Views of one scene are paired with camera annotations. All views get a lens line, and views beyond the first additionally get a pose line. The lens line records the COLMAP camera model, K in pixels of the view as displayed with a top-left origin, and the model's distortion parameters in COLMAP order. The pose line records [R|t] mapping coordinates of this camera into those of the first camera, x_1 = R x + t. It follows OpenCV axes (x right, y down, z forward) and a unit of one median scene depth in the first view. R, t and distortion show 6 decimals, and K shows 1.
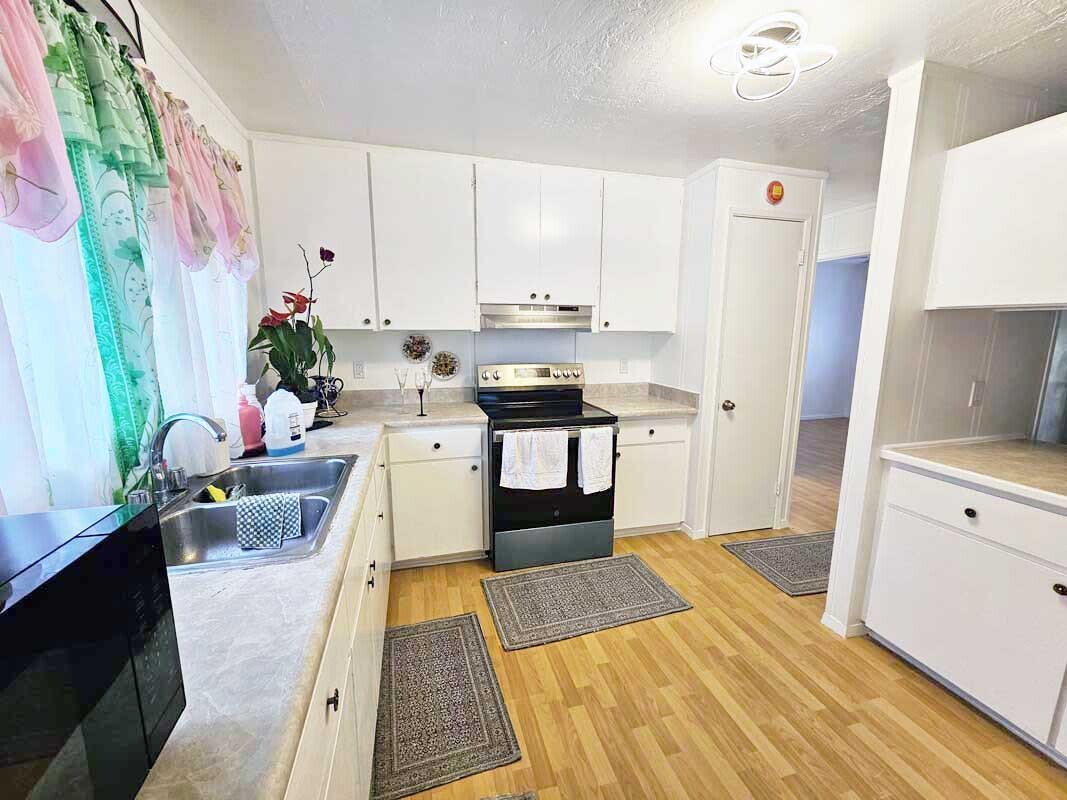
lens RADIAL K [[437.6, 0, 533.1], [0, 437.6, 402.8], [0, 0, 1]] dist [-0.003085, 0.002315]
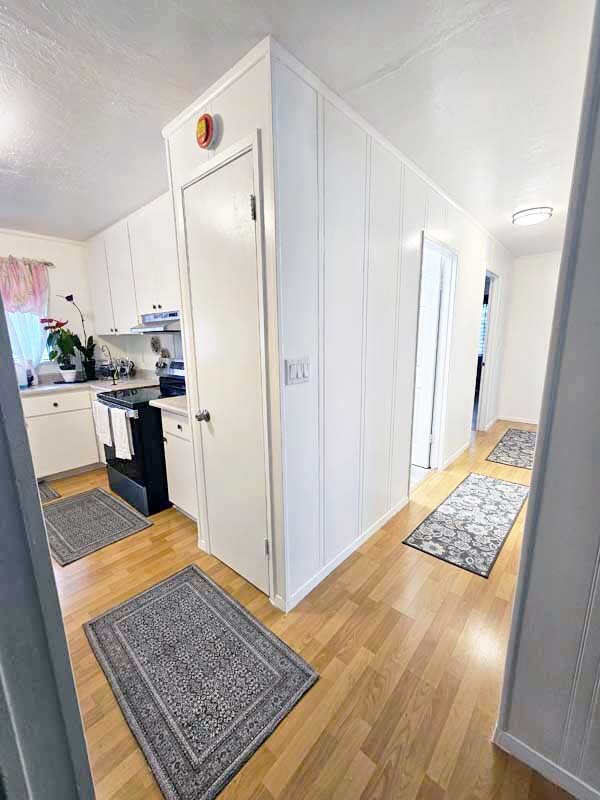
lens RADIAL K [[328.1, 0, 300.0], [0, 328.1, 400.0], [0, 0, 1]] dist [-0.003085, 0.002315]
pose [[0.552159, 0.149224, -0.820276, 1.125040], [-0.116518, 0.988009, 0.101305, -0.118468], [0.825557, 0.039641, 0.562925, 0.822868]]
